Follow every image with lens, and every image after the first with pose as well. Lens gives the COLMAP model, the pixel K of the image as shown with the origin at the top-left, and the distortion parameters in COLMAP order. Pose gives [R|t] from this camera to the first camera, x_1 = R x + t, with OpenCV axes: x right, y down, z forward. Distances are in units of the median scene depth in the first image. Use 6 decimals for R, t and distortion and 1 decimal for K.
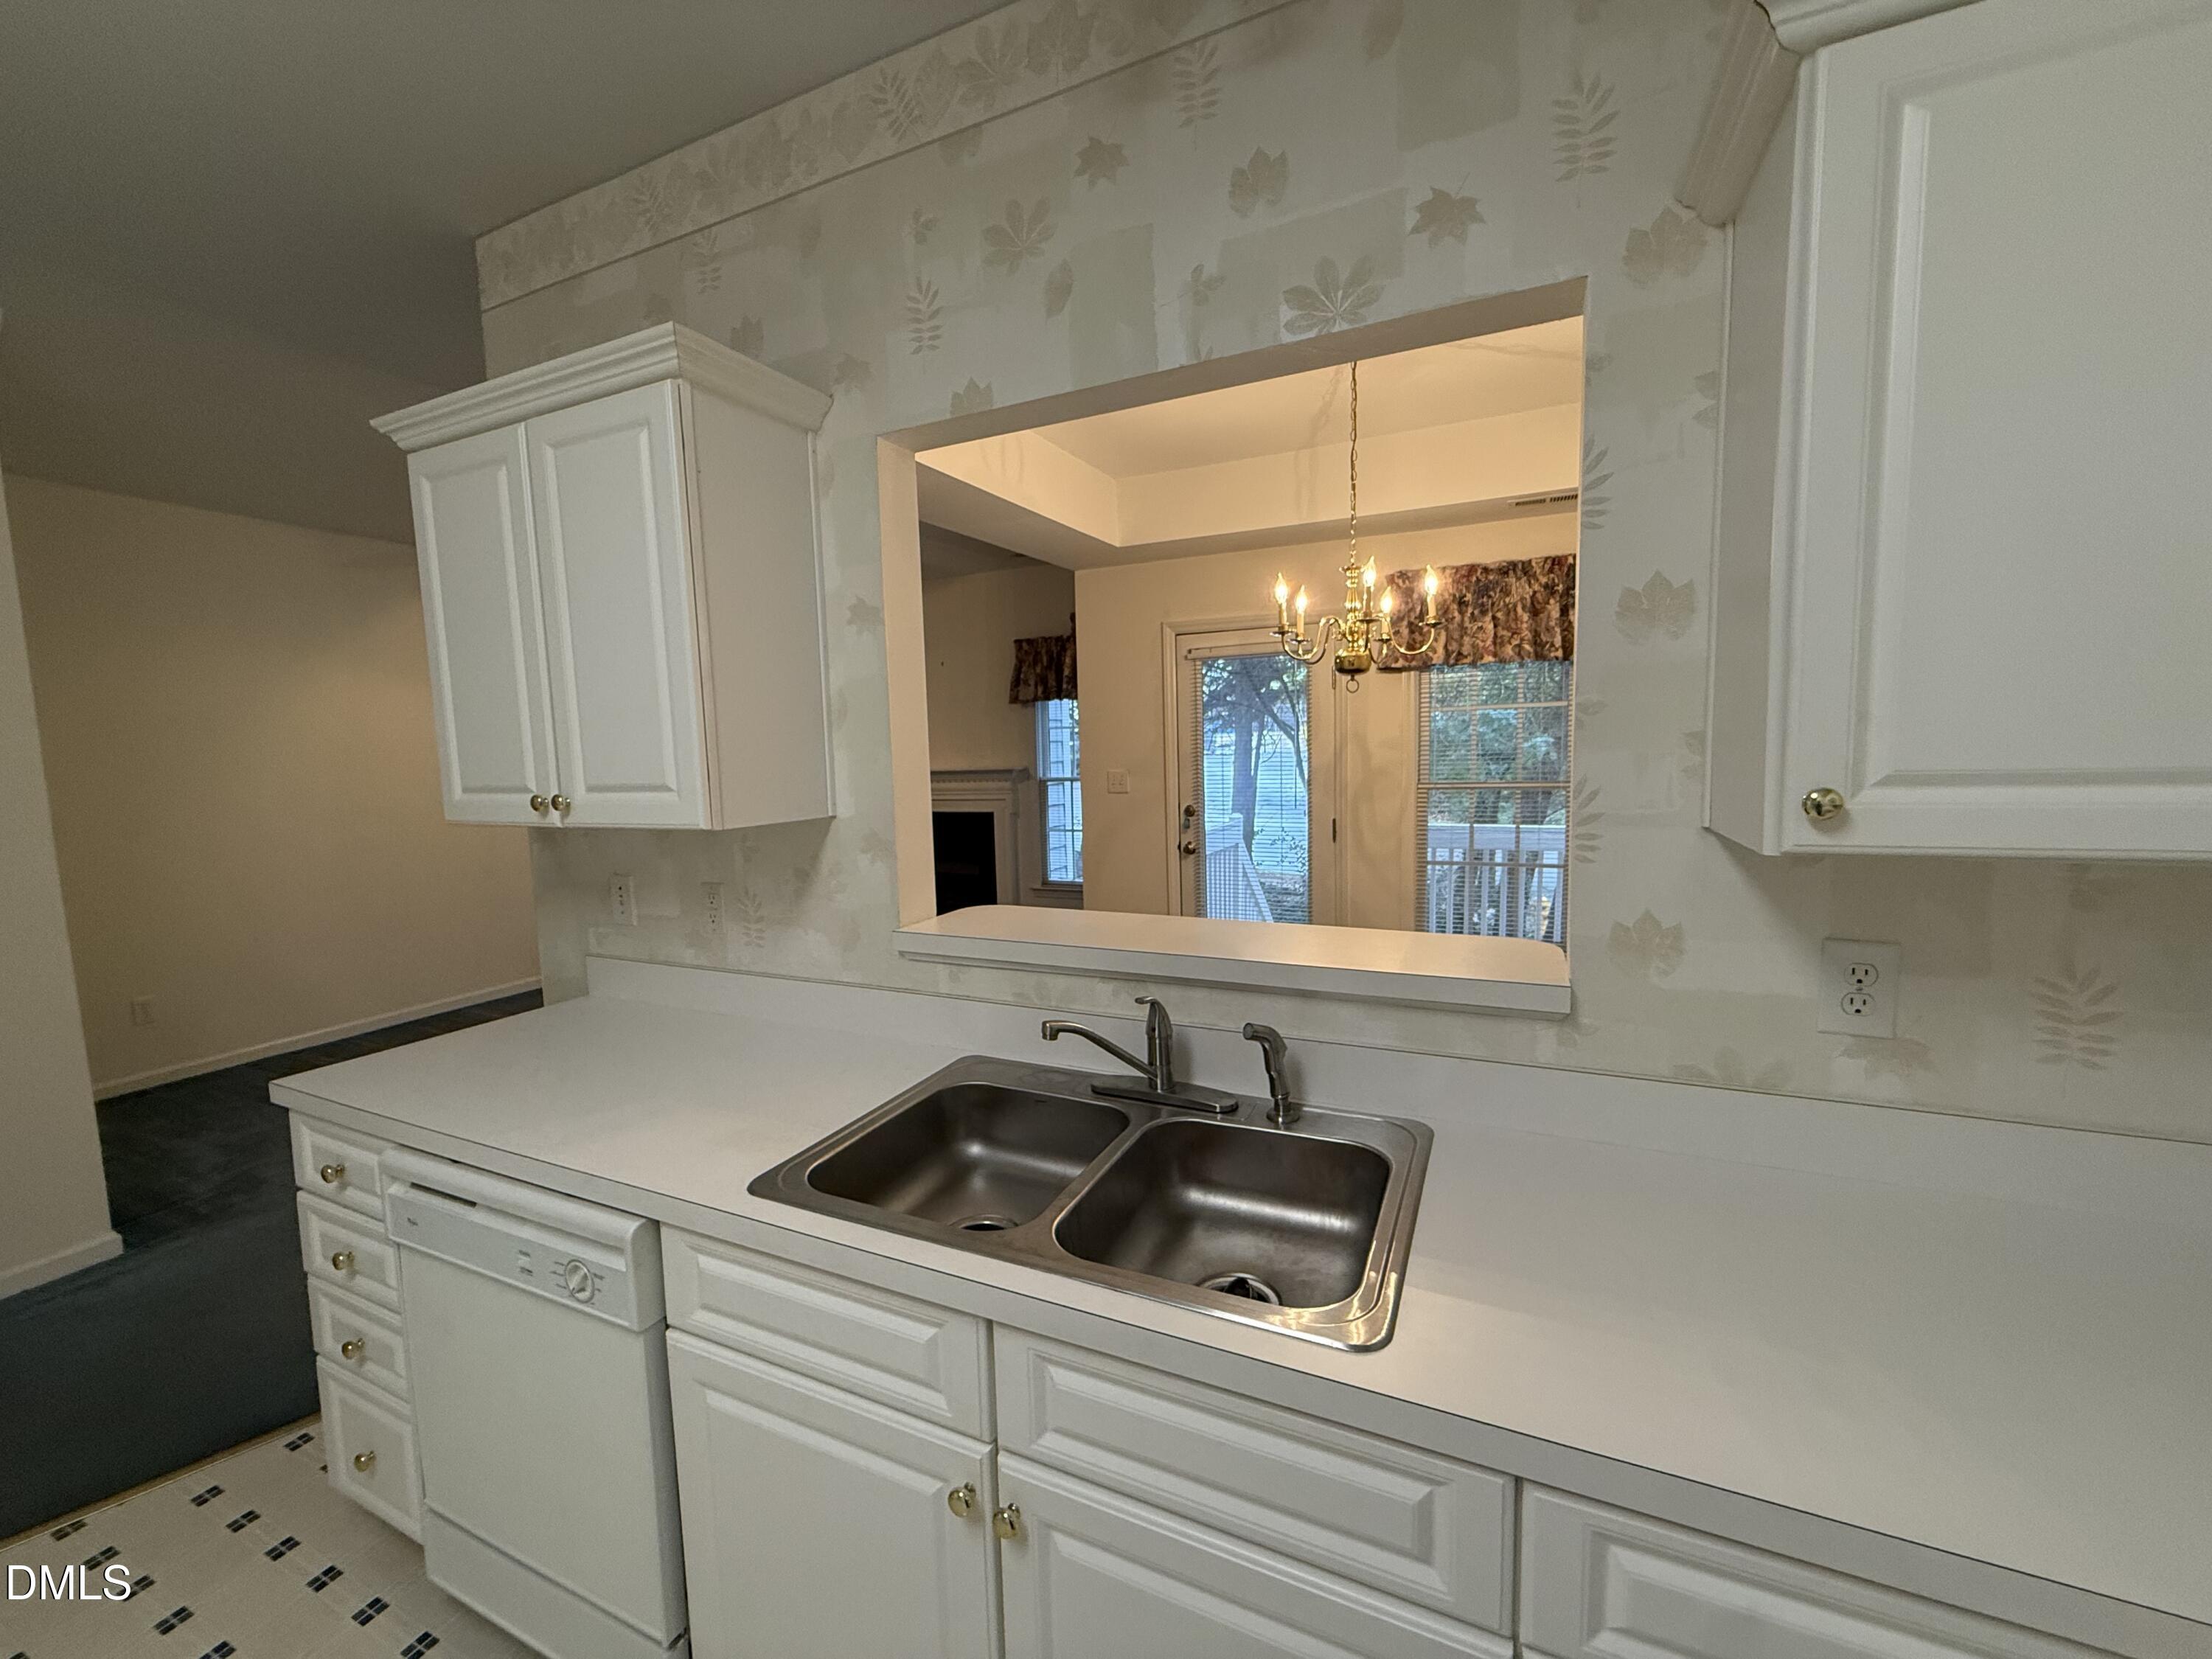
lens RADIAL K [[878.7, 0, 1113.2], [0, 878.7, 830.7], [0, 0, 1]] dist [0.000340, -0.000974]
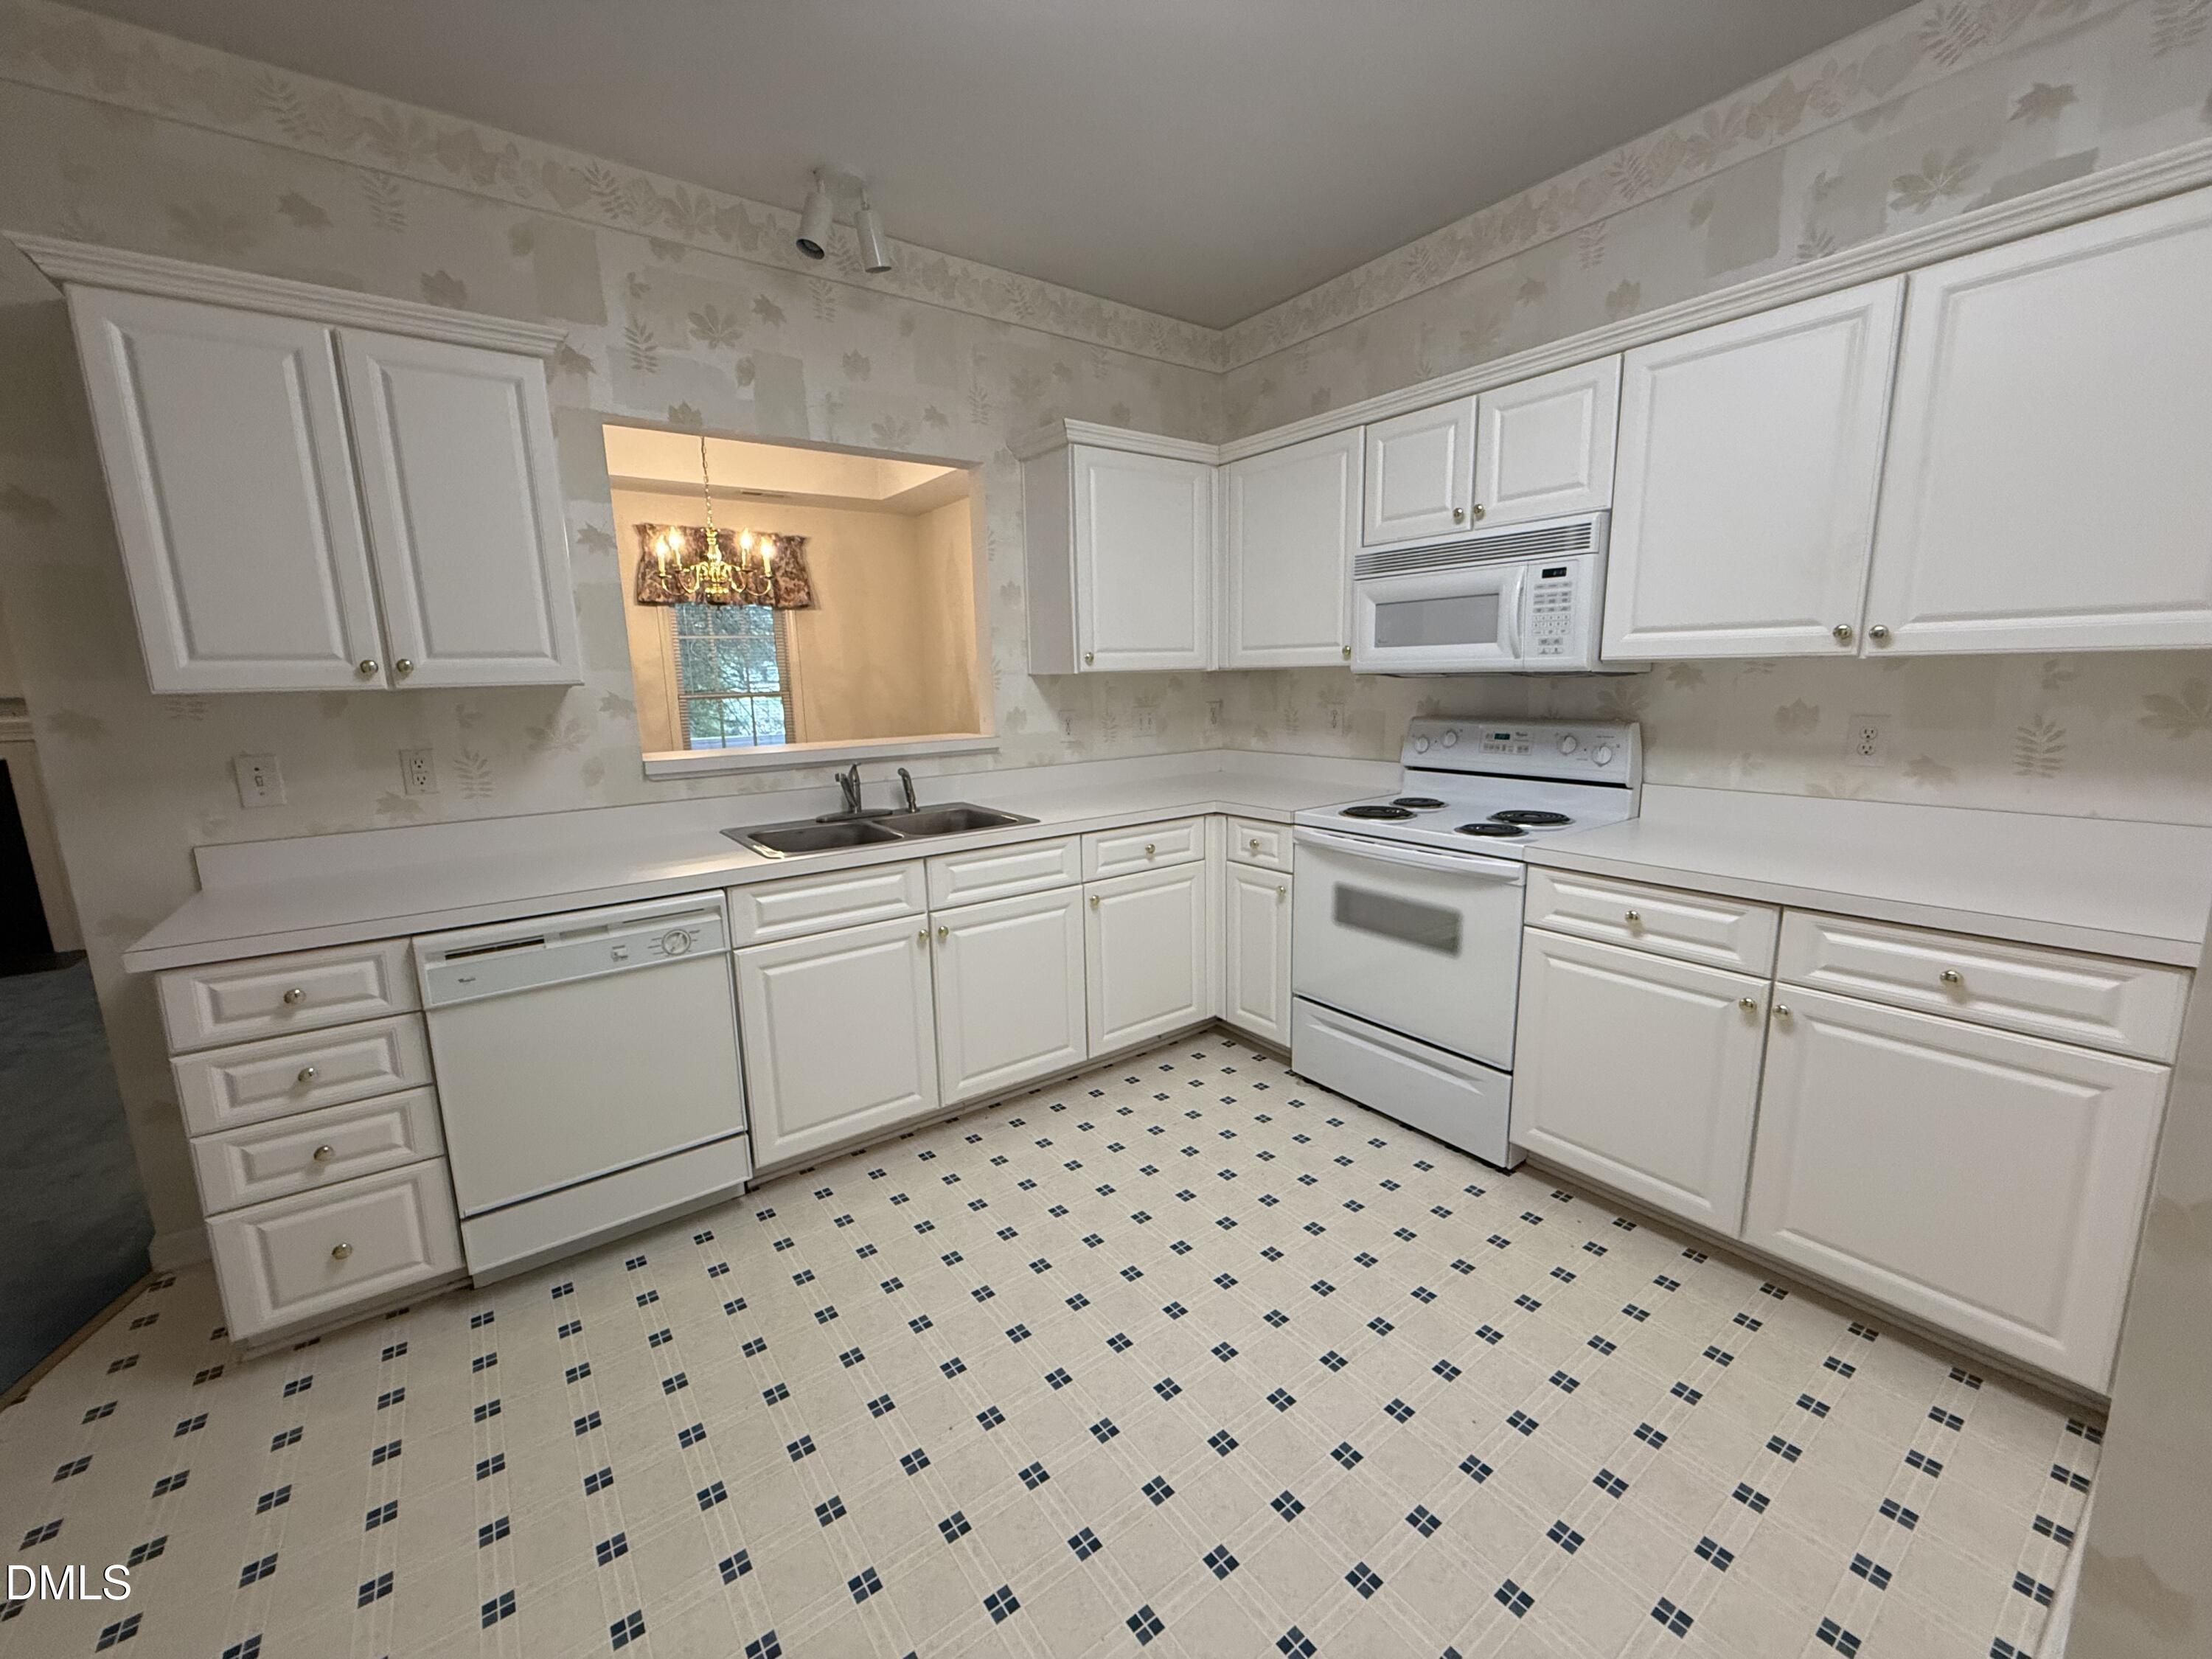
lens RADIAL K [[878.7, 0, 1093.2], [0, 878.7, 829.2], [0, 0, 1]] dist [0.000340, -0.000974]
pose [[0.485195, -0.140811, 0.862994, -1.514498], [0.092227, 0.989684, 0.109631, 0.173637], [-0.869529, 0.026399, 0.493176, -0.487418]]
